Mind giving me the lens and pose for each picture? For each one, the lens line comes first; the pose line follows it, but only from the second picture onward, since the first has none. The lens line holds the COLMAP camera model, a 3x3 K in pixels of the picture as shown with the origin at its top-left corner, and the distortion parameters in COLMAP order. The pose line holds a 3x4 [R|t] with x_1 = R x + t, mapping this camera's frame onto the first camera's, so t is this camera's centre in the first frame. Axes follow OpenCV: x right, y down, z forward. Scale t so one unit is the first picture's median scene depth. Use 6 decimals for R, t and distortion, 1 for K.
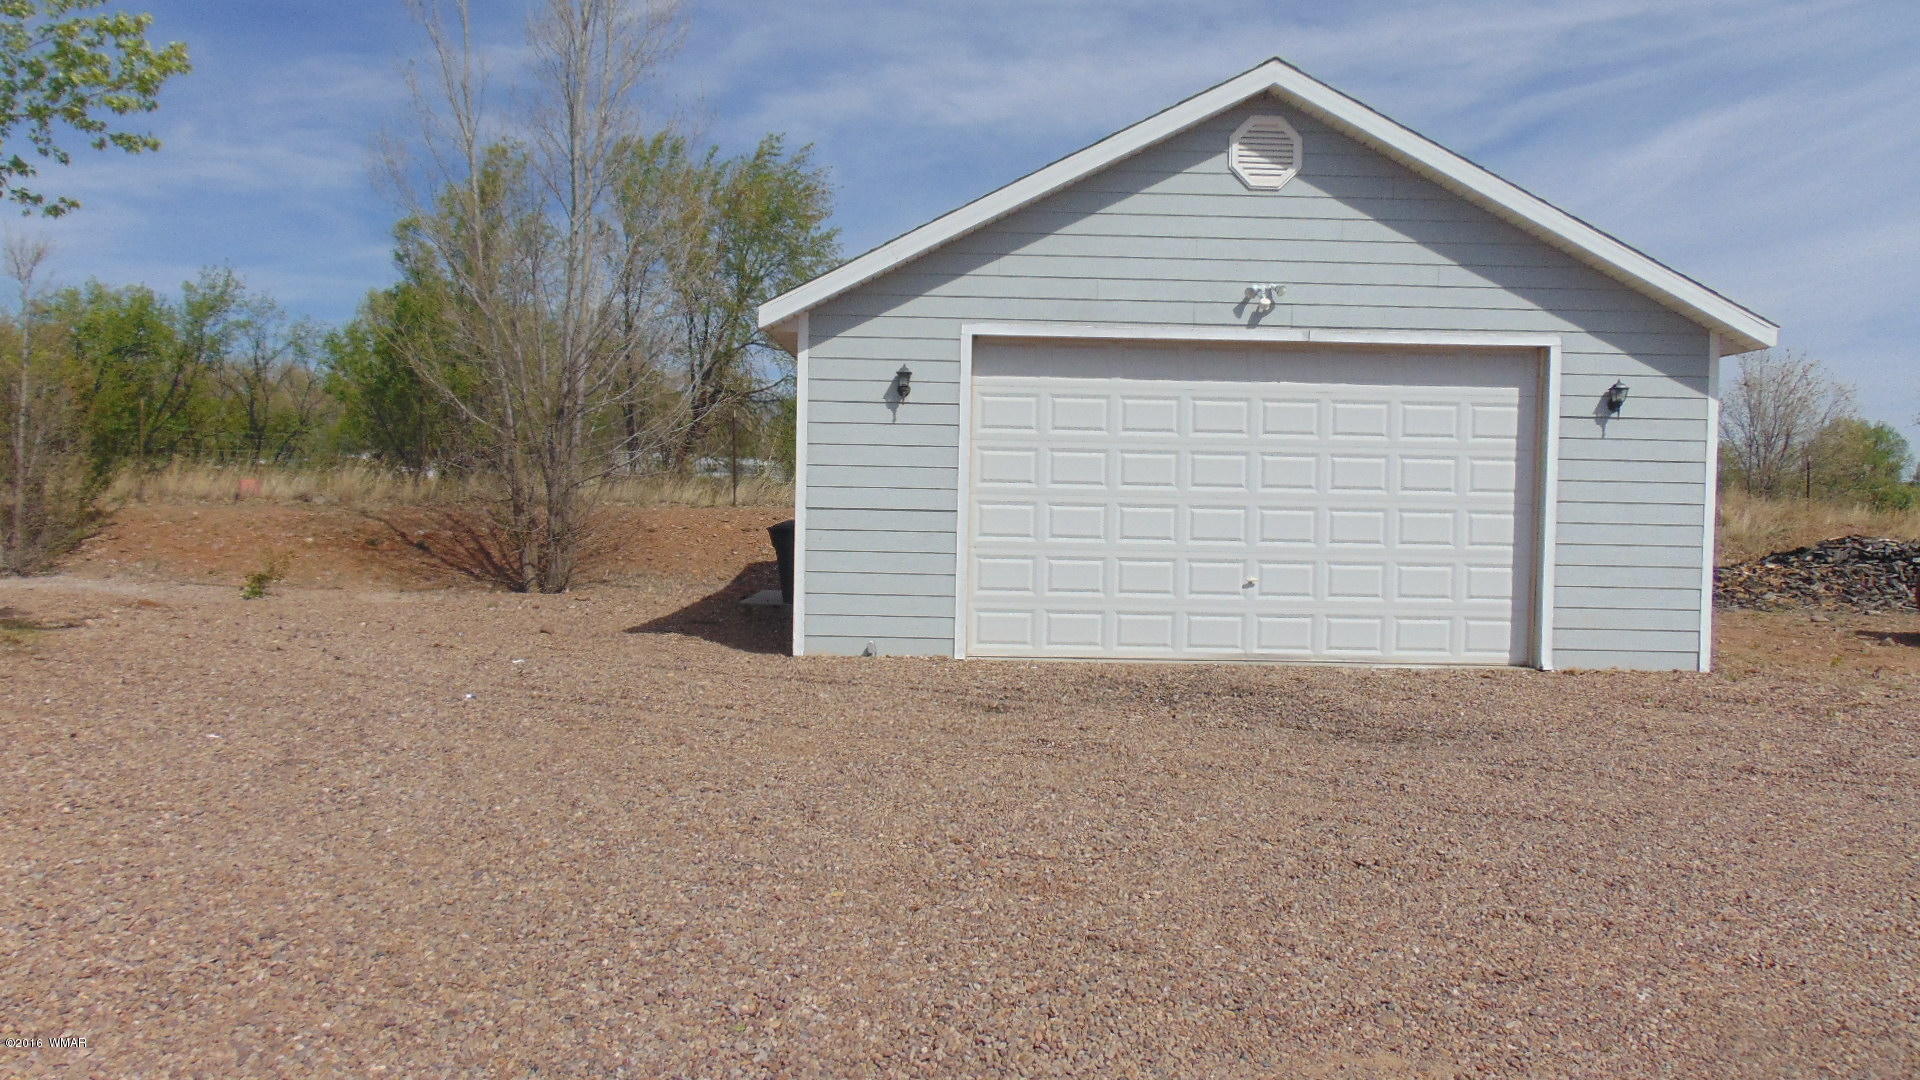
lens RADIAL K [[1502.8, 0, 909.6], [0, 1502.8, 540.2], [0, 0, 1]] dist [-0.045854, 0.094943]
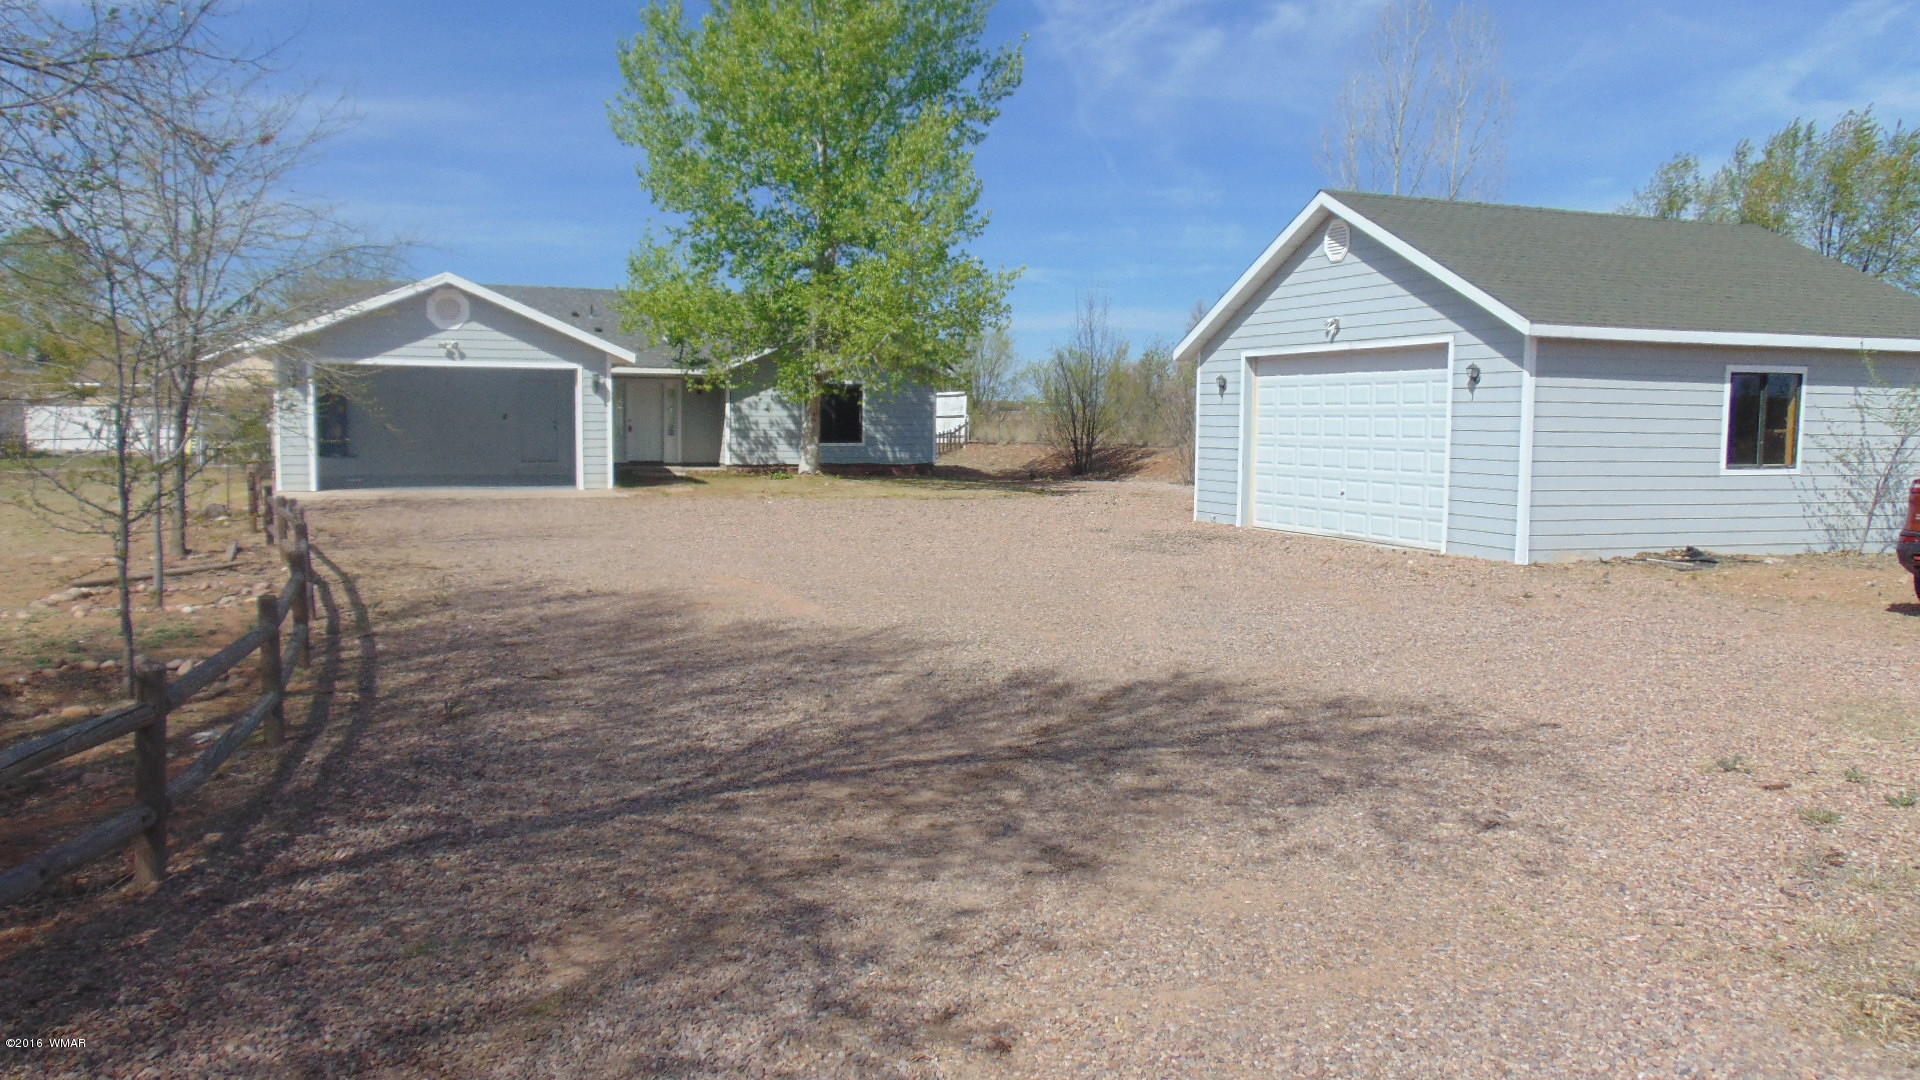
lens RADIAL K [[1440.6, 0, 960.0], [0, 1440.6, 540.0], [0, 0, 1]] dist [-0.037533, 0.081780]
pose [[0.340665, 0.062848, -0.938082, 1.650645], [-0.031006, 0.997972, 0.055601, 0.005370], [0.939673, 0.010145, 0.341923, 0.035324]]
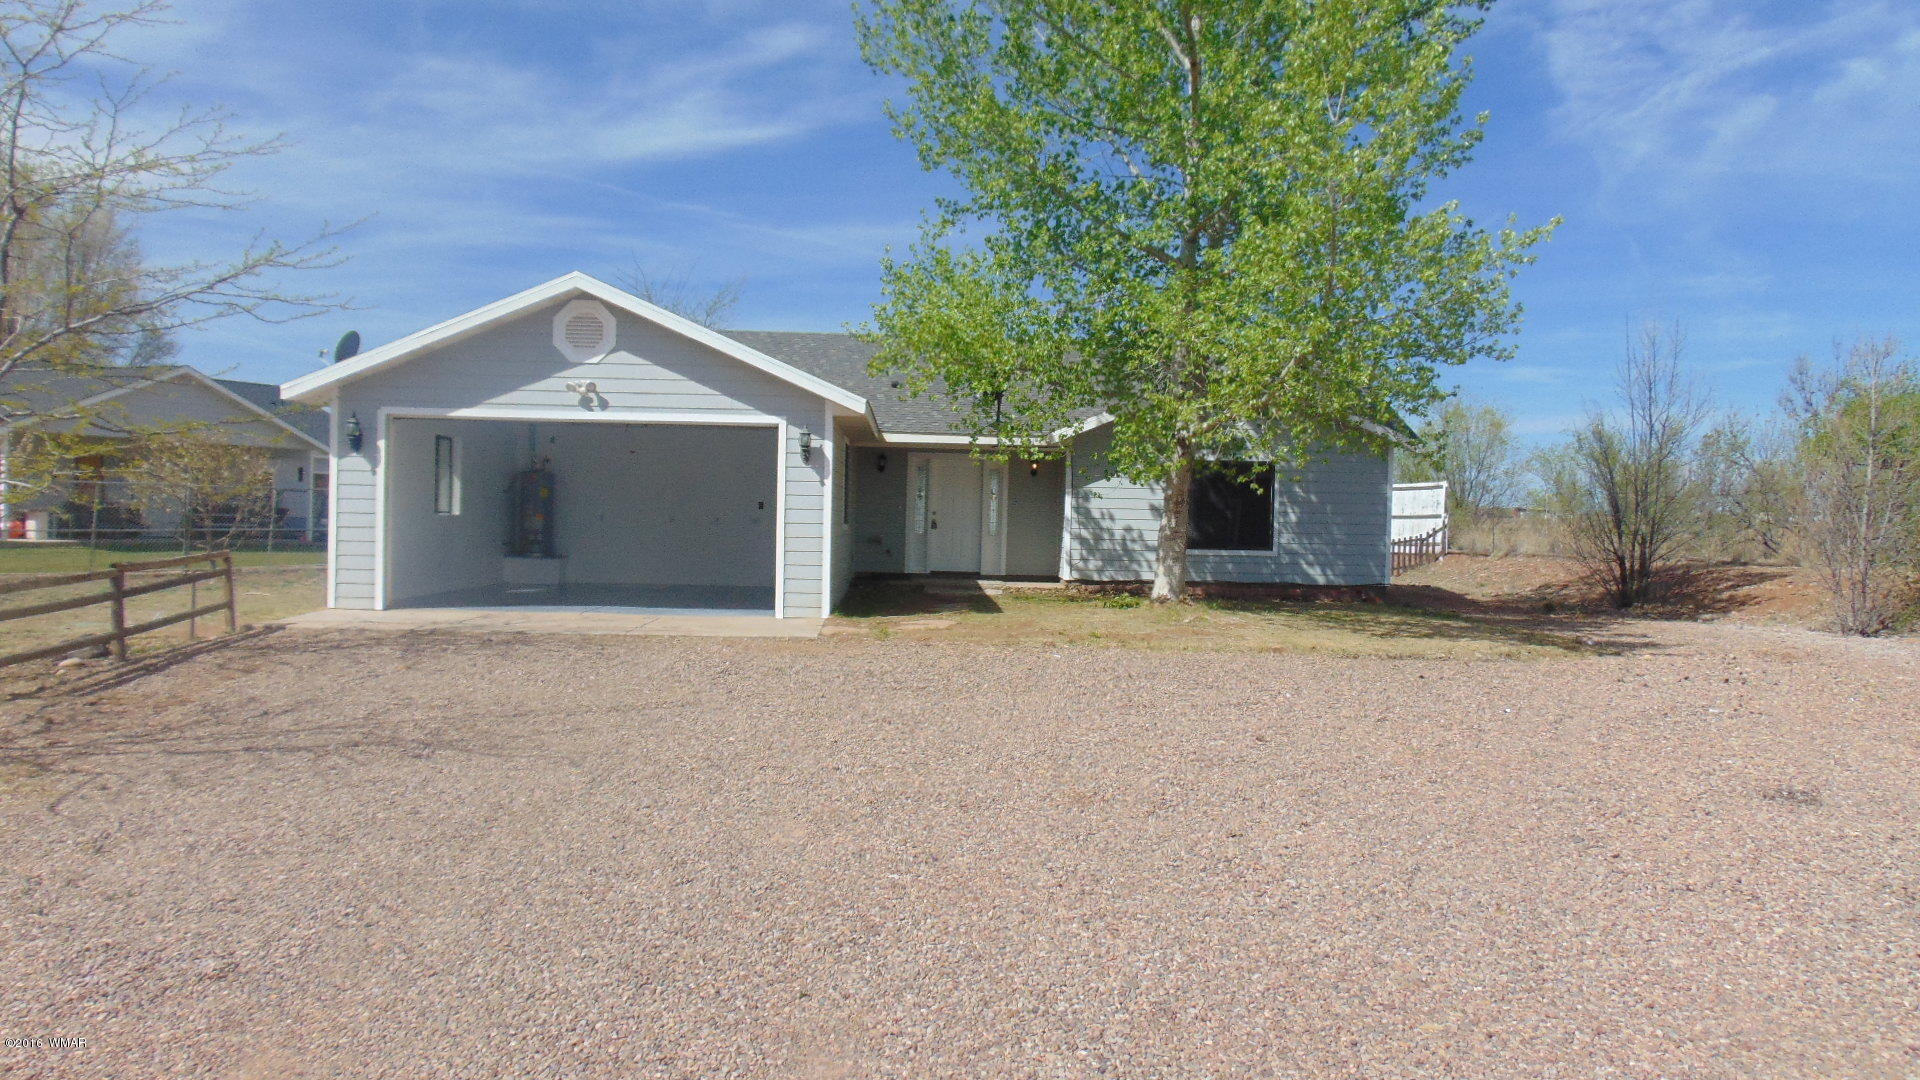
lens RADIAL K [[1447.5, 0, 960.0], [0, 1447.5, 540.0], [0, 0, 1]] dist [-0.042617, 0.079656]
pose [[0.019080, -0.003258, -0.999813, 0.710681], [-0.050168, 0.998732, -0.004211, -0.009075], [0.998559, 0.050239, 0.018892, 0.403679]]
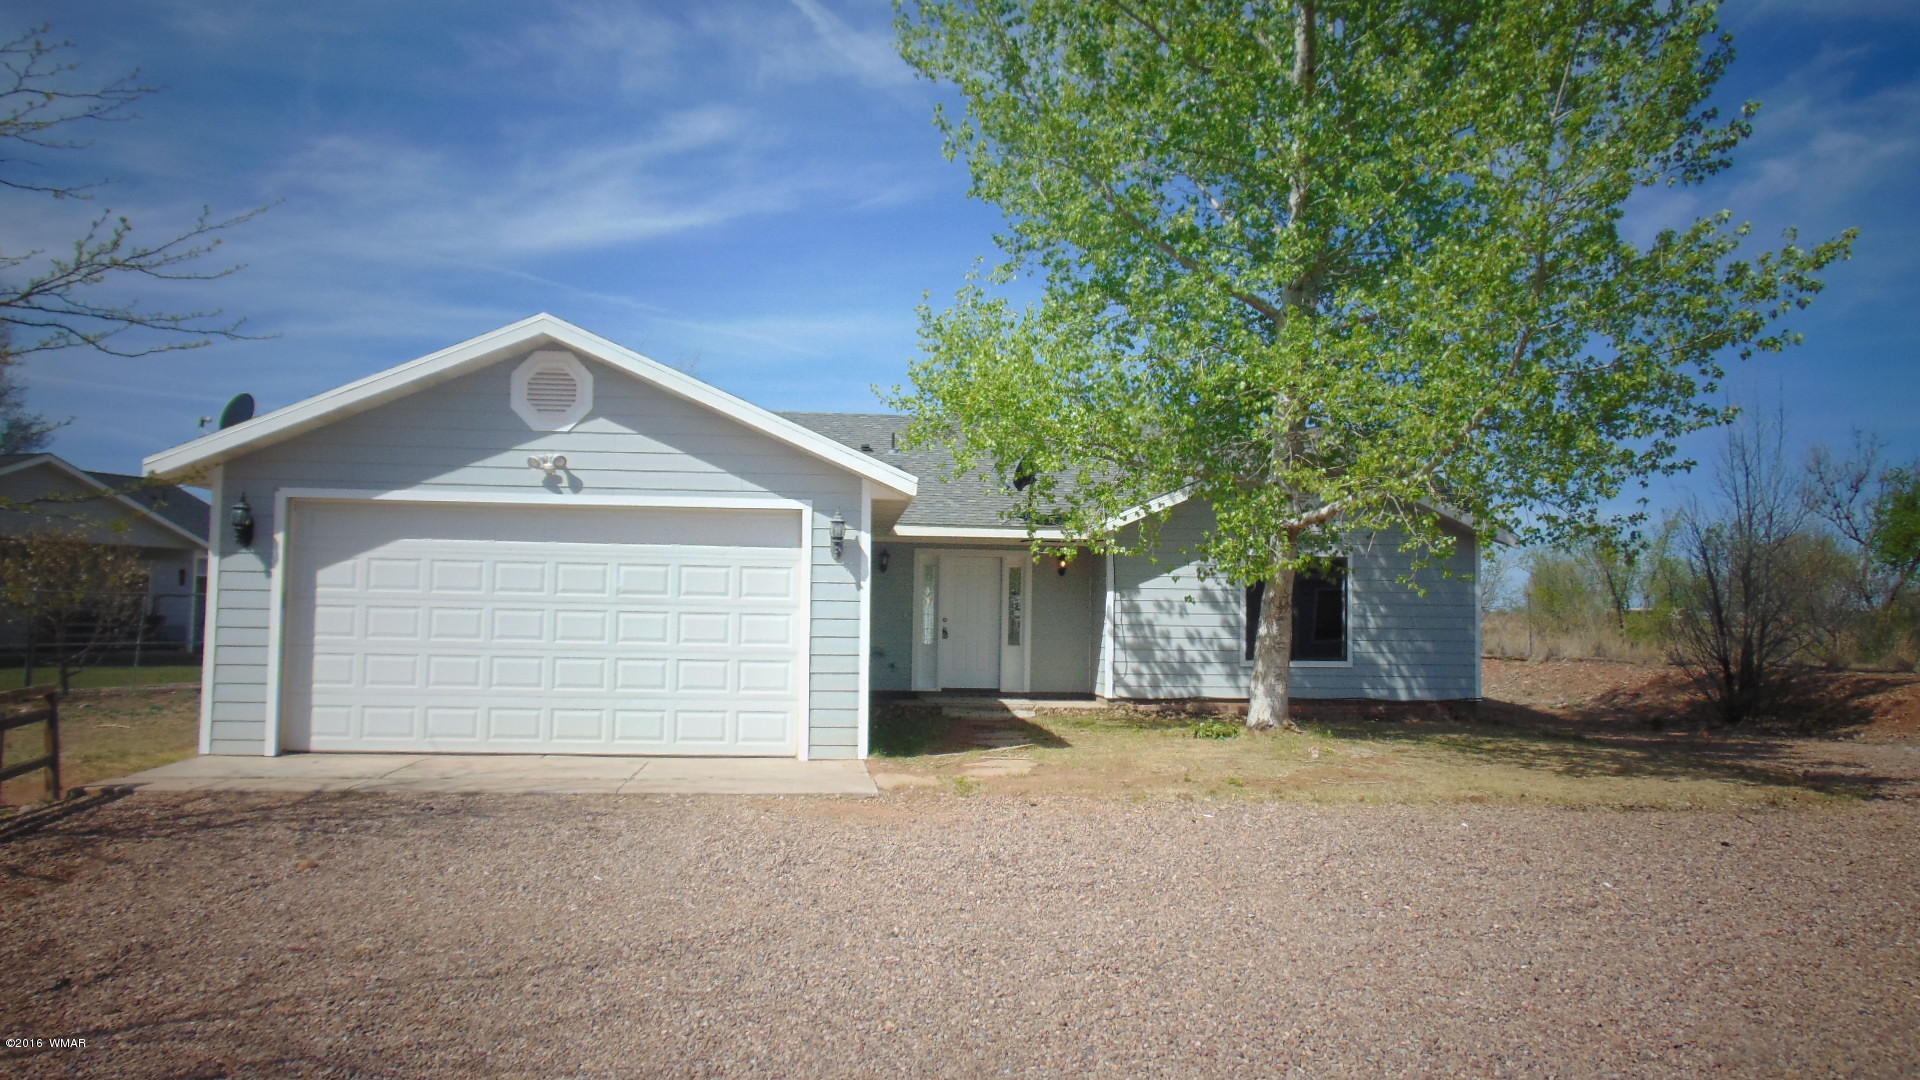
lens RADIAL K [[1440.6, 0, 960.0], [0, 1440.6, 540.0], [0, 0, 1]] dist [-0.037533, 0.081780]
pose [[0.083133, -0.072686, -0.993884, 0.388414], [-0.042194, 0.996185, -0.076383, -0.017834], [0.995645, 0.048286, 0.079749, 0.277938]]
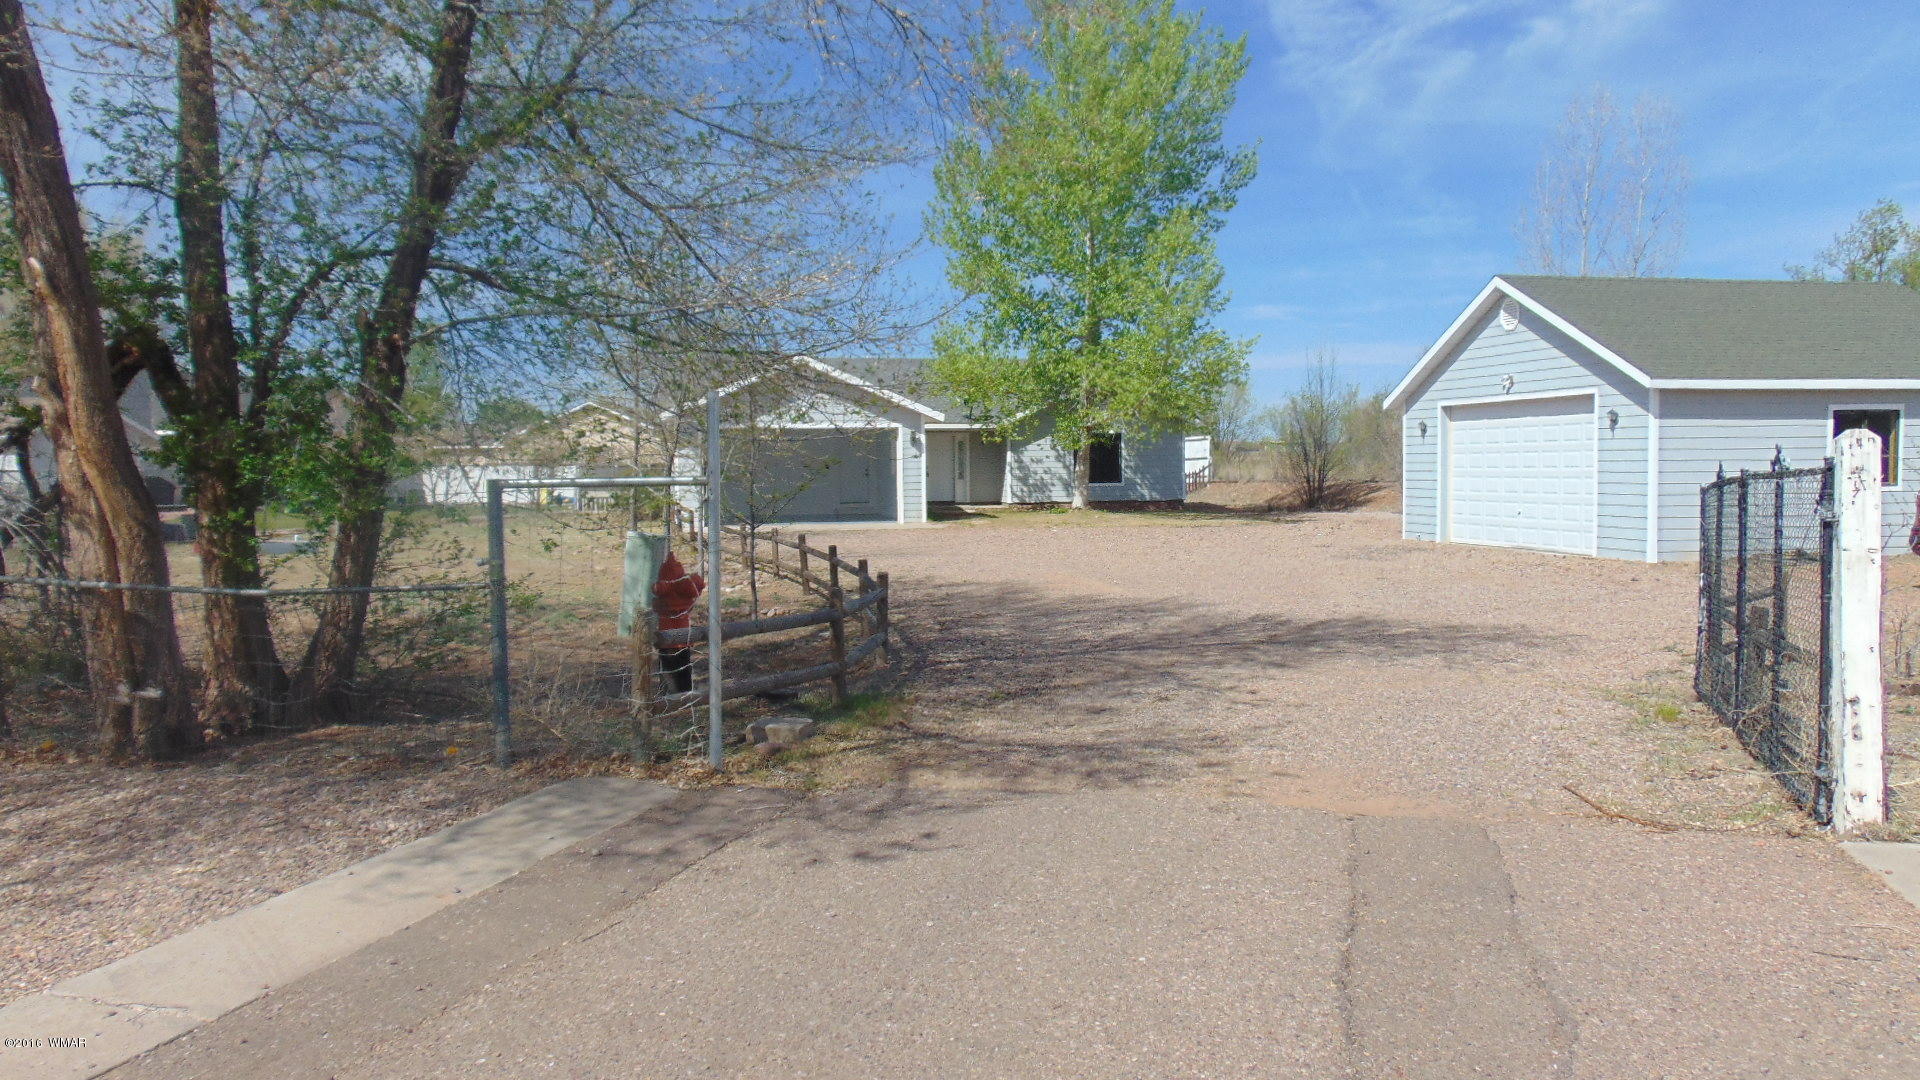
lens RADIAL K [[1440.6, 0, 960.0], [0, 1440.6, 540.0], [0, 0, 1]] dist [-0.037533, 0.081780]
pose [[0.182829, 0.030853, -0.982661, 2.145969], [-0.013980, 0.999488, 0.028780, 0.020583], [0.983045, 0.008476, 0.183166, -0.164660]]
